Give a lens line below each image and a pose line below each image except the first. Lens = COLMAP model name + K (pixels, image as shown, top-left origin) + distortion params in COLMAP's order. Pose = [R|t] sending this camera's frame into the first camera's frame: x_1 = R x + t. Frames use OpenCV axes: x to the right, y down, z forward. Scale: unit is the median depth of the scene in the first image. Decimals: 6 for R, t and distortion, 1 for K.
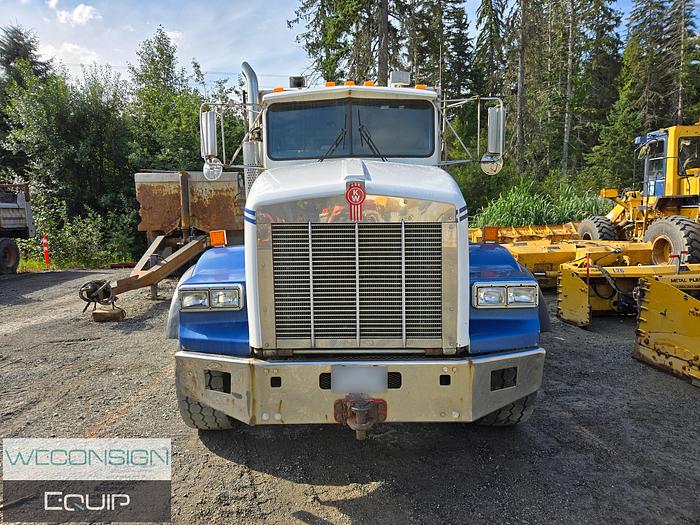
lens RADIAL K [[473.6, 0, 349.5], [0, 473.6, 261.2], [0, 0, 1]] dist [0.045492, -0.031763]
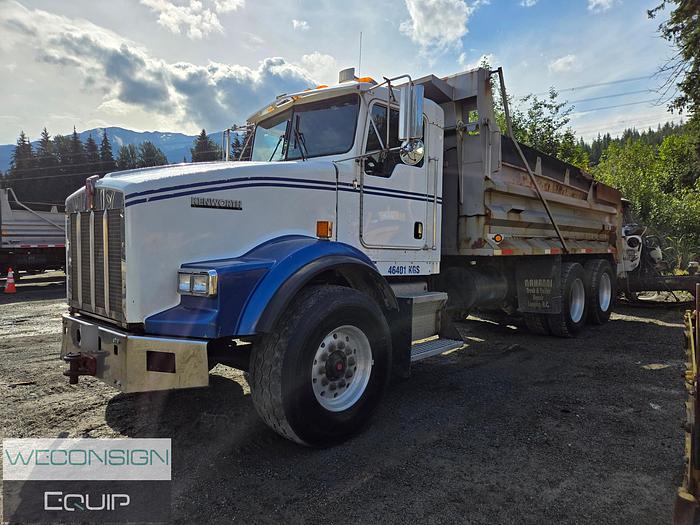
lens RADIAL K [[473.6, 0, 350.9], [0, 473.6, 263.7], [0, 0, 1]] dist [0.045492, -0.031763]
pose [[0.721007, 0.041077, -0.691710, 1.269141], [-0.073255, 0.997166, -0.017141, 0.026286], [0.689045, 0.063030, 0.721972, 0.519137]]
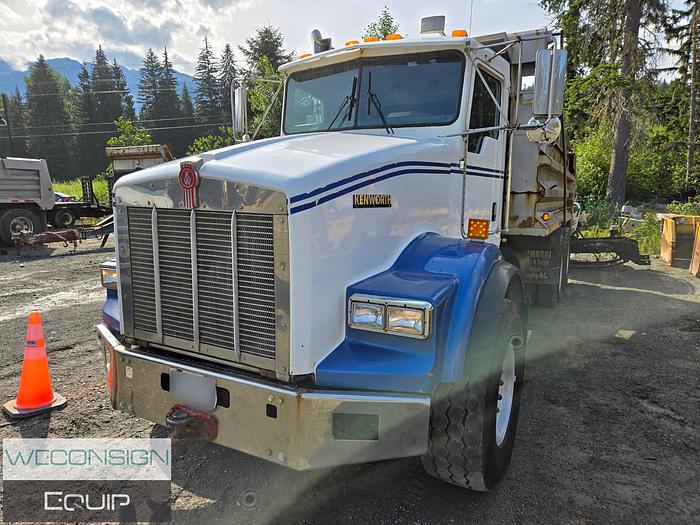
lens RADIAL K [[473.6, 0, 343.1], [0, 473.6, 265.8], [0, 0, 1]] dist [0.045492, -0.031763]
pose [[0.869811, 0.089072, -0.485278, 0.627991], [-0.058391, 0.995241, 0.078015, -0.059301], [0.489918, -0.039523, 0.870872, 0.343657]]
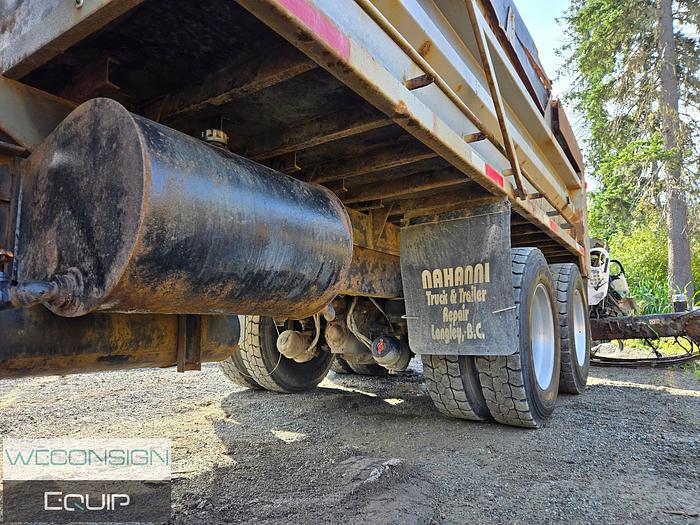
lens RADIAL K [[494.3, 0, 357.3], [0, 494.3, 257.2], [0, 0, 1]] dist [0.078138, -0.009533]
pose [[0.835736, -0.067641, -0.544950, 0.676620], [-0.053774, 0.977534, -0.203802, 0.179996], [0.546493, 0.199628, 0.813323, 1.982148]]
